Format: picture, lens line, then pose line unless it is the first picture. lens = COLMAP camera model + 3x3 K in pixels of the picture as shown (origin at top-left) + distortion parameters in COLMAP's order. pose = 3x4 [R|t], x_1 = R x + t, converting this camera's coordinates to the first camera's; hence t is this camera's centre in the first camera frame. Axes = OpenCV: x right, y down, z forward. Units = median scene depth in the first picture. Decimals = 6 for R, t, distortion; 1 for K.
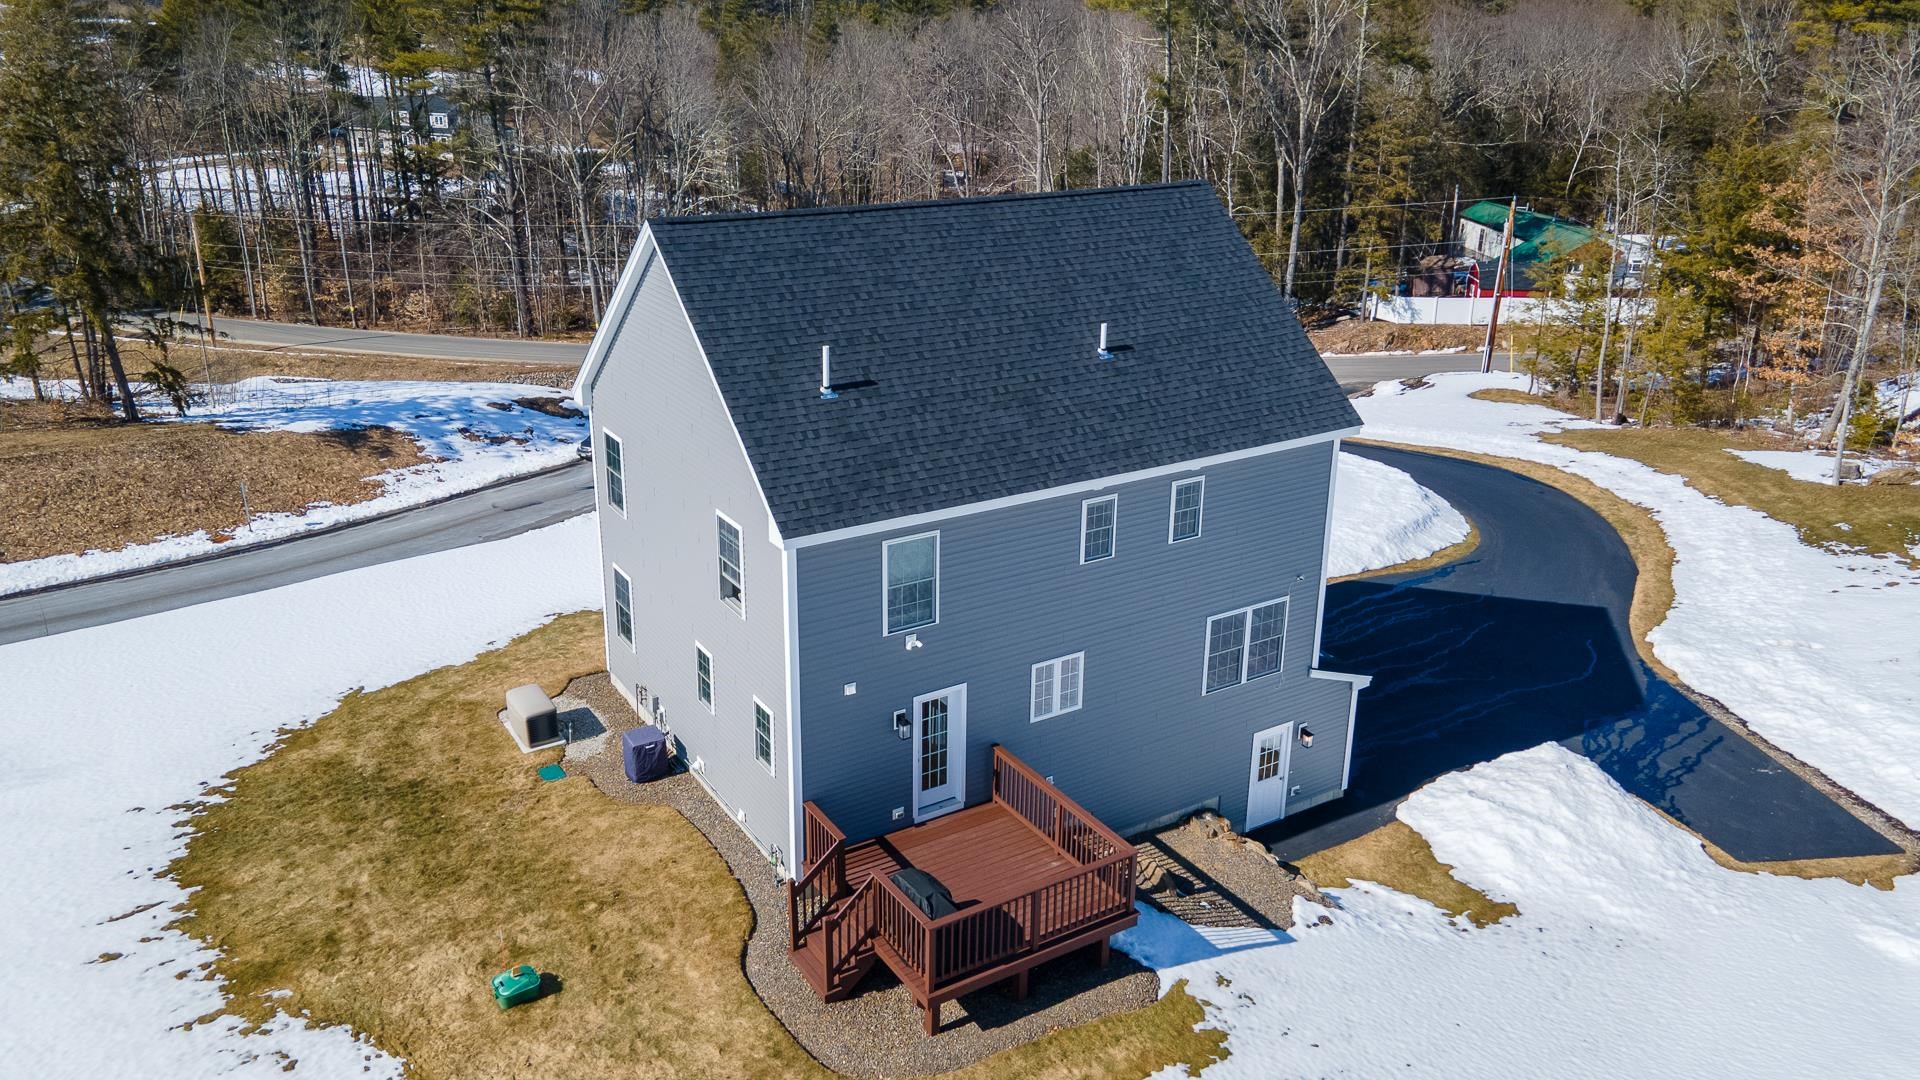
lens RADIAL K [[1414.9, 0, 960.0], [0, 1414.9, 540.0], [0, 0, 1]] dist [0.001865, 0.081843]
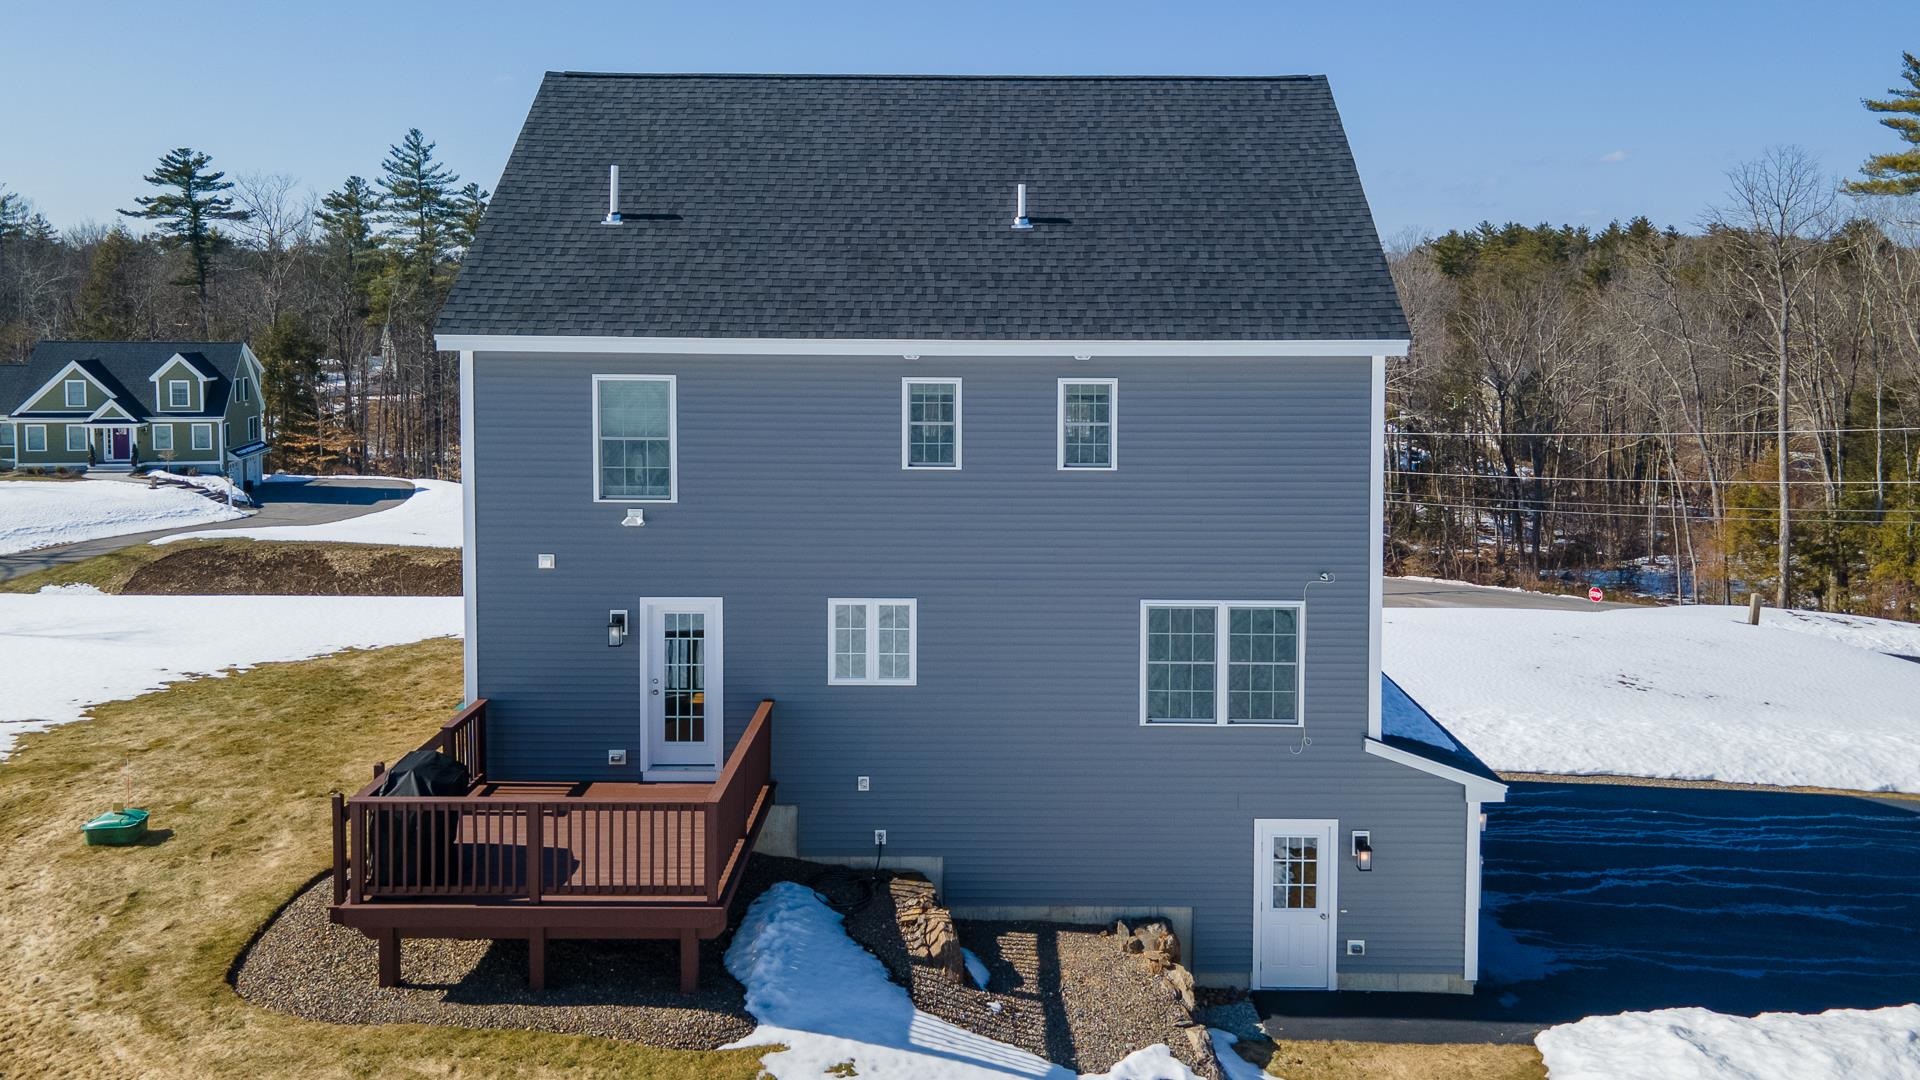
lens RADIAL K [[1463.7, 0, 1228.6], [0, 1463.7, 539.1], [0, 0, 1]] dist [0.022402, 0.003203]
pose [[0.844337, 0.034490, -0.534701, 0.624155], [-0.183023, 0.956468, -0.227312, 0.190657], [0.503584, 0.289791, 0.813894, 0.459235]]
